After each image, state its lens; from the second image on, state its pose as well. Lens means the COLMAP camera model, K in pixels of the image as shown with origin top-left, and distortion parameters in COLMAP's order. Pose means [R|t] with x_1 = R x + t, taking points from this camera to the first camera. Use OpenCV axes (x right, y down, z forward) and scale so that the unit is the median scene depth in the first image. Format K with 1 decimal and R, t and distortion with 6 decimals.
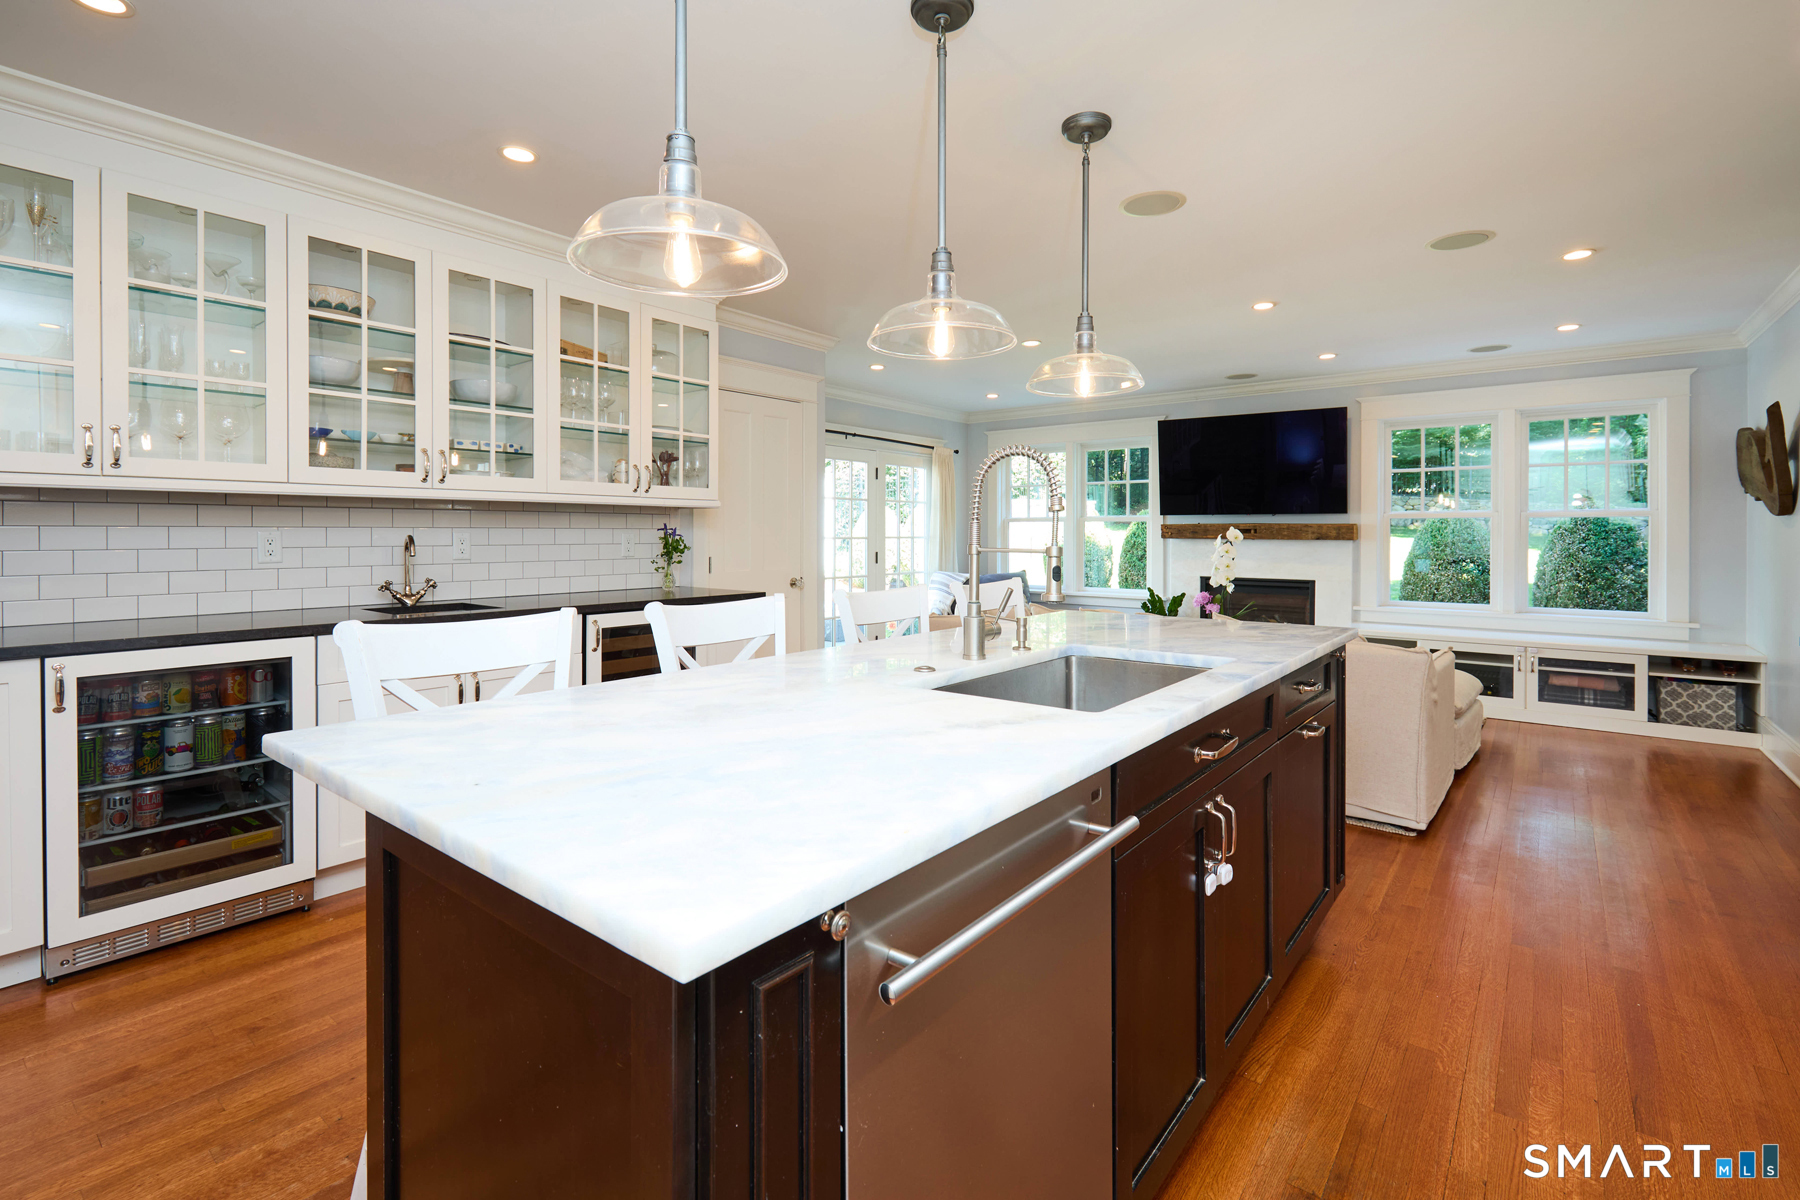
lens RADIAL K [[821.9, 0, 899.3], [0, 821.9, 539.0], [0, 0, 1]] dist [0.000315, -0.000009]
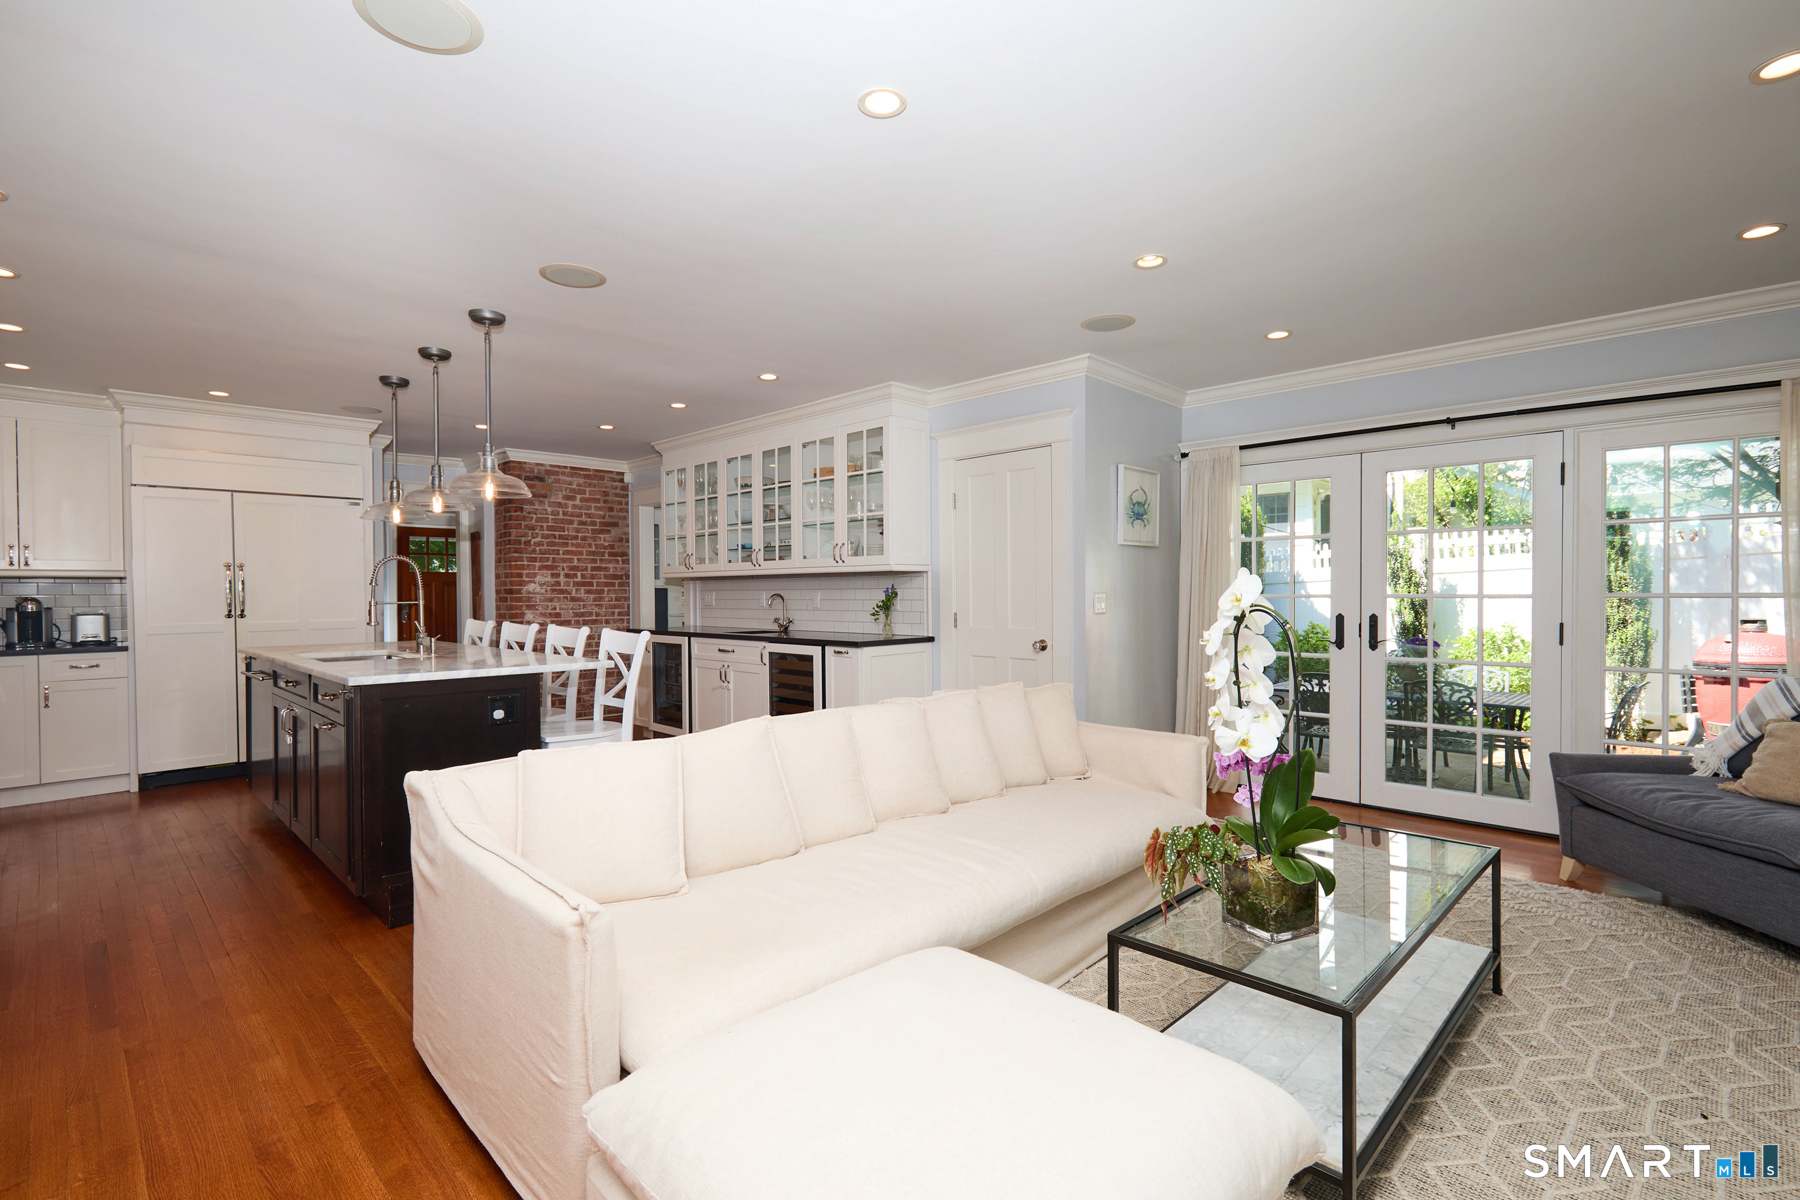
lens RADIAL K [[830.3, 0, 900.0], [0, 830.3, 600.0], [0, 0, 1]] dist [-0.001035, -0.000098]
pose [[-0.096022, 0.007637, -0.995350, 0.801150], [-0.000044, 0.999971, 0.007677, -0.003471], [0.995379, 0.000781, -0.096019, 0.917699]]
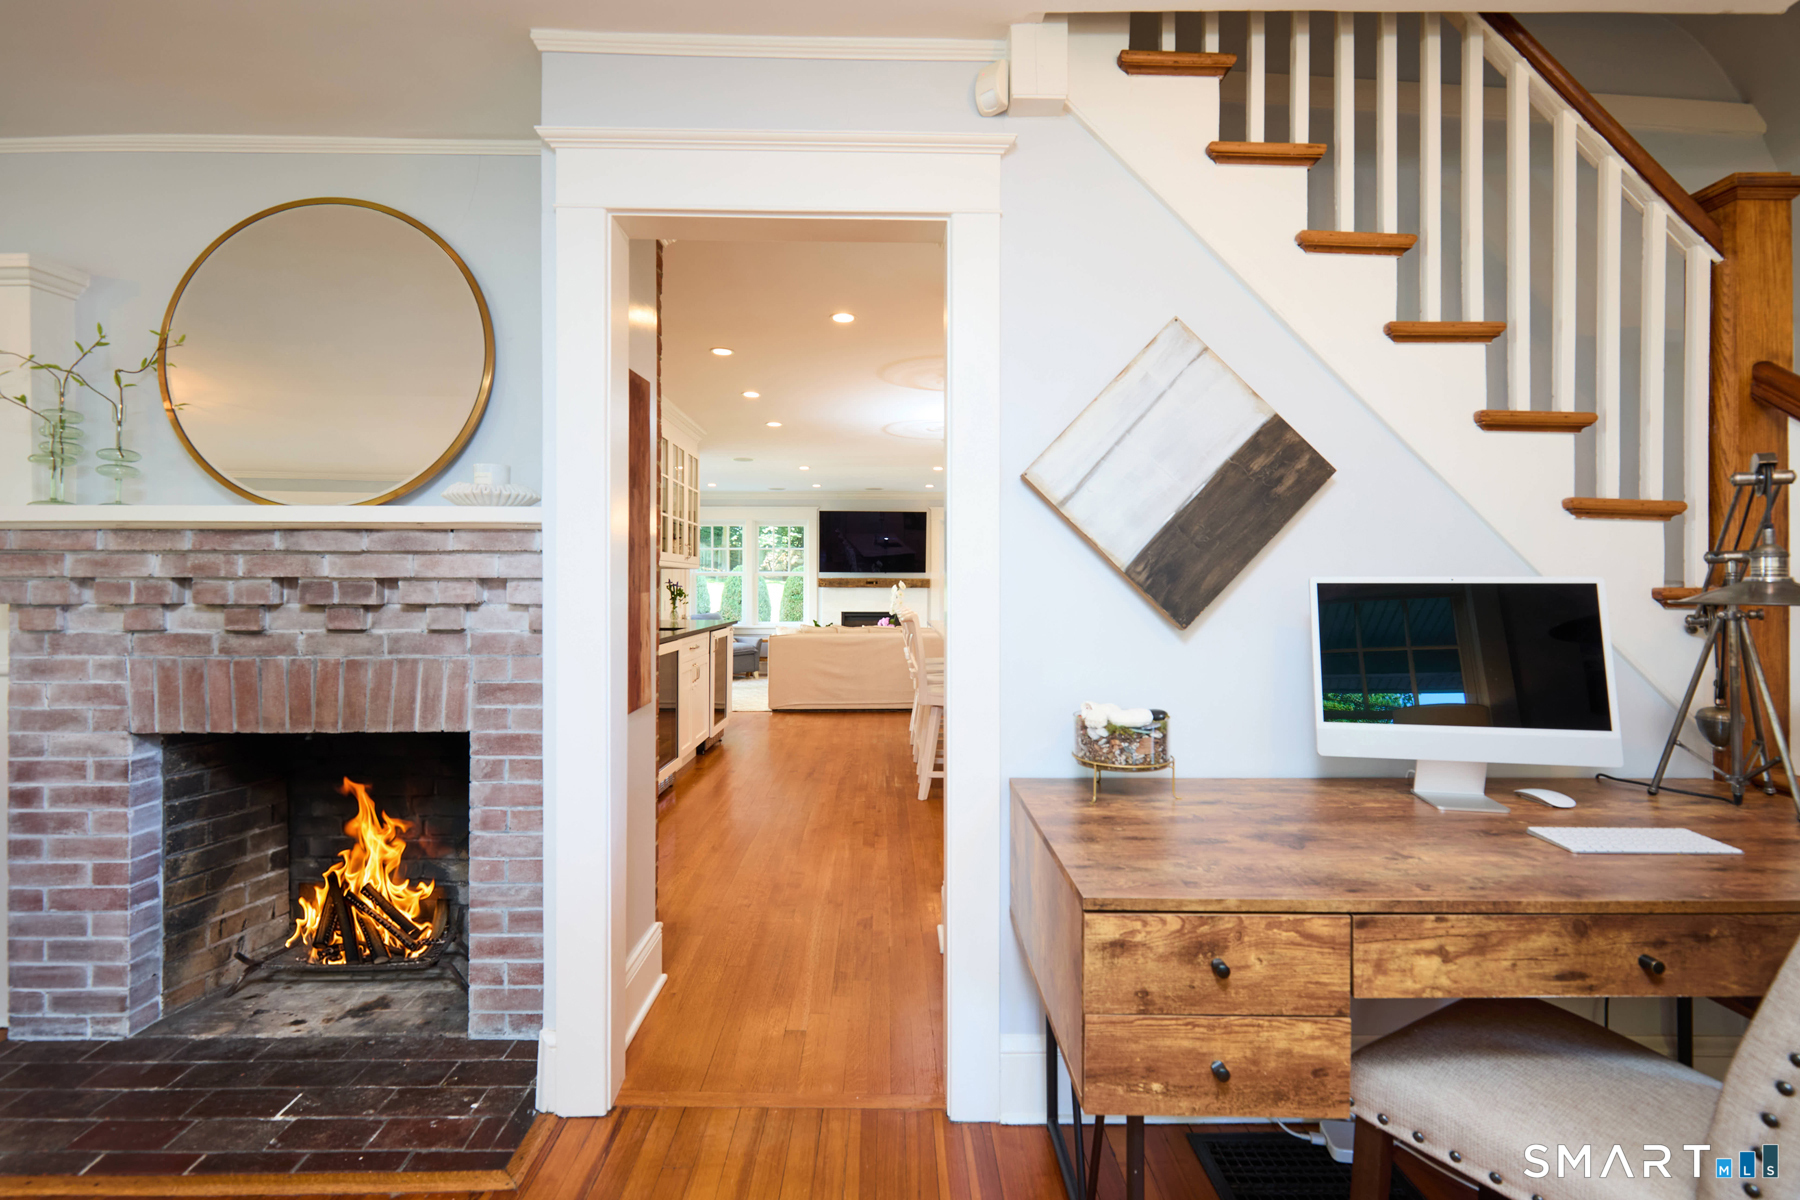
lens RADIAL K [[821.6, 0, 900.0], [0, 821.6, 600.0], [0, 0, 1]] dist [0.002863, 0.000342]
pose [[0.763176, -0.013083, 0.646058, -0.780979], [0.006019, 0.999896, 0.013137, 0.005436], [-0.646163, -0.006137, 0.763175, -0.378041]]
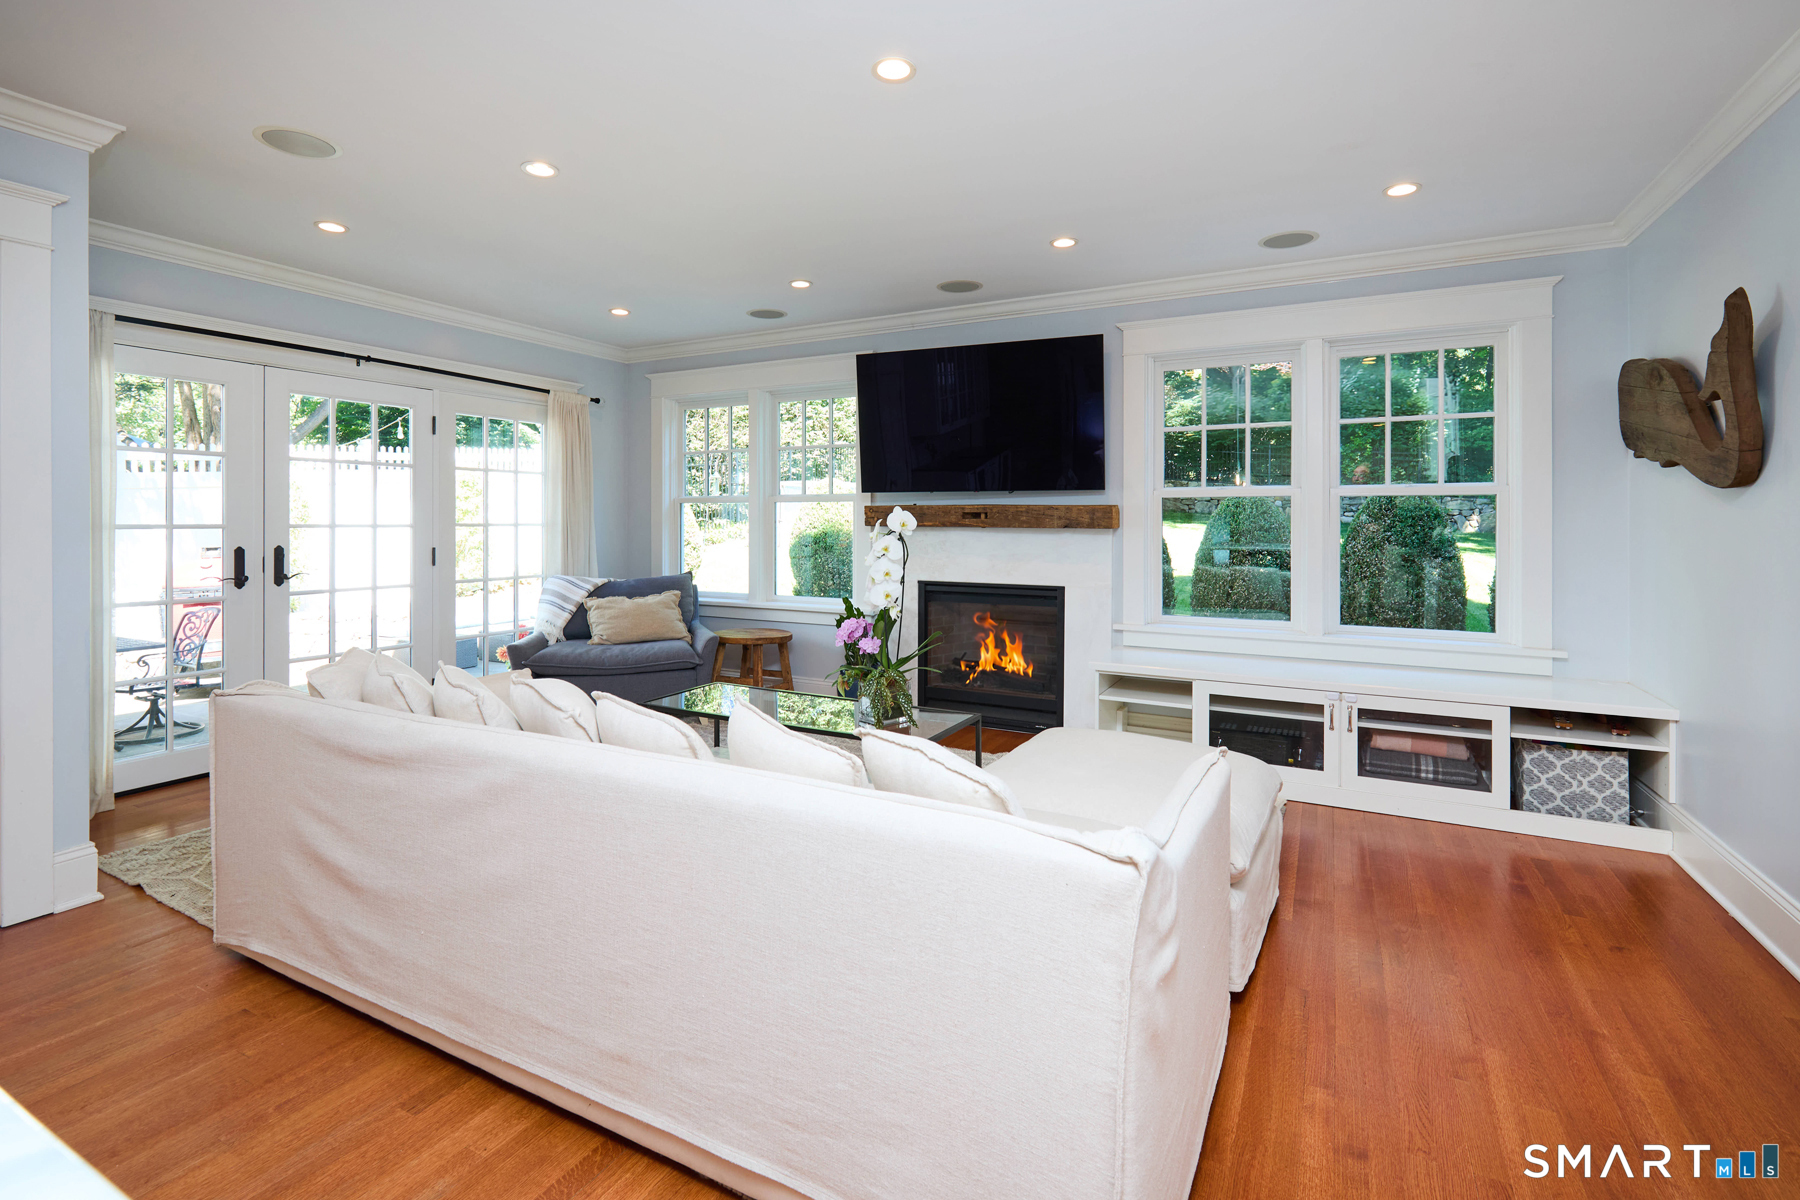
lens RADIAL K [[847.2, 0, 893.3], [0, 847.2, 518.5], [0, 0, 1]] dist [-0.000594, 0.000077]
pose [[0.982197, 0.001040, 0.187853, 0.294714], [0.000651, 0.999960, -0.008941, -0.001180], [-0.187855, 0.008904, 0.982156, 0.416270]]
